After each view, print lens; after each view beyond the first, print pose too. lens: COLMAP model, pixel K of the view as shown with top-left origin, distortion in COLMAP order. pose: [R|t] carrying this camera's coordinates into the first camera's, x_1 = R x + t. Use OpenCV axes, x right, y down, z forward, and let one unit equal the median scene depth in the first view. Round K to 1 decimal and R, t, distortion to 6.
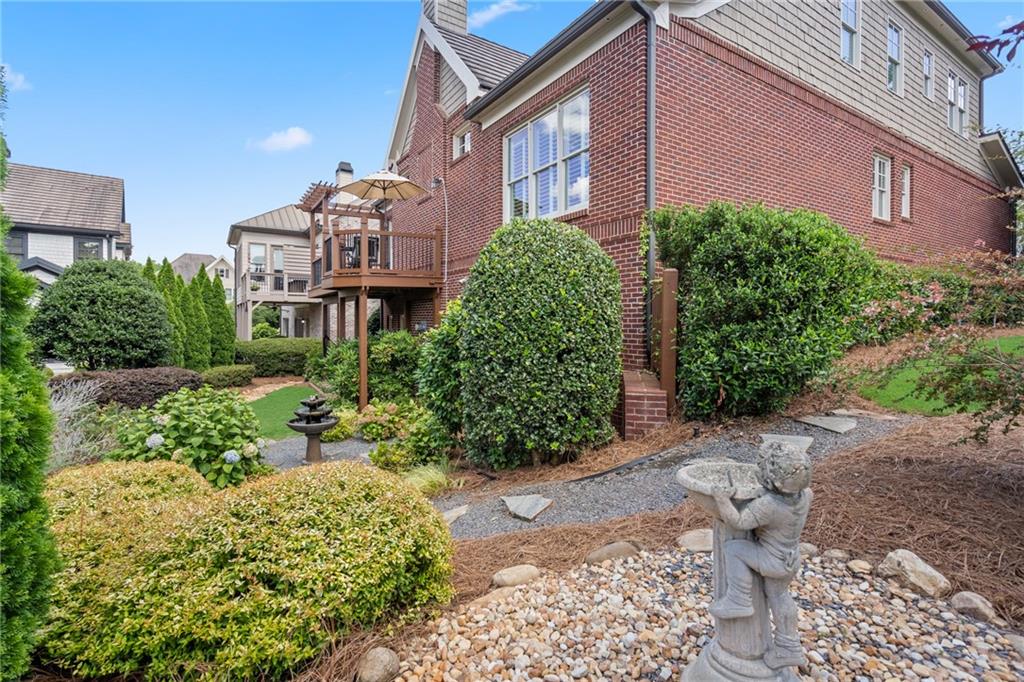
lens RADIAL K [[469.4, 0, 511.0], [0, 469.4, 318.0], [0, 0, 1]] dist [-0.000929, 0.000100]
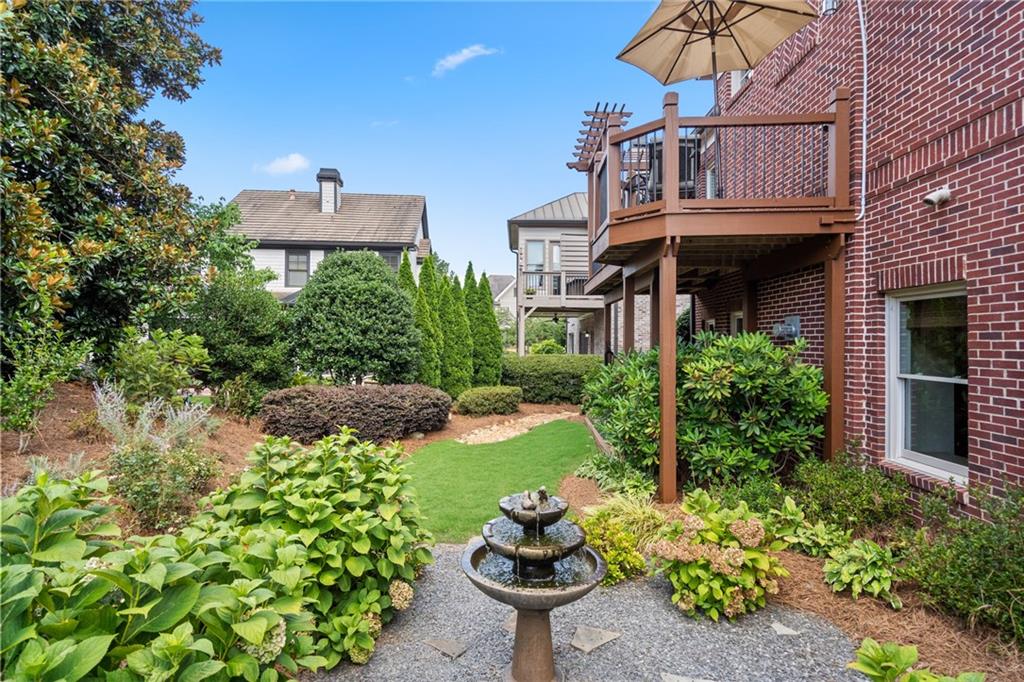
lens RADIAL K [[514.8, 0, 499.7], [0, 514.8, 342.1], [0, 0, 1]] dist [-0.000851, 0.000357]
pose [[0.821336, 0.004259, -0.570429, -0.116089], [-0.001831, 0.999987, 0.004830, 0.027144], [0.570442, -0.002923, 0.821333, 0.349353]]
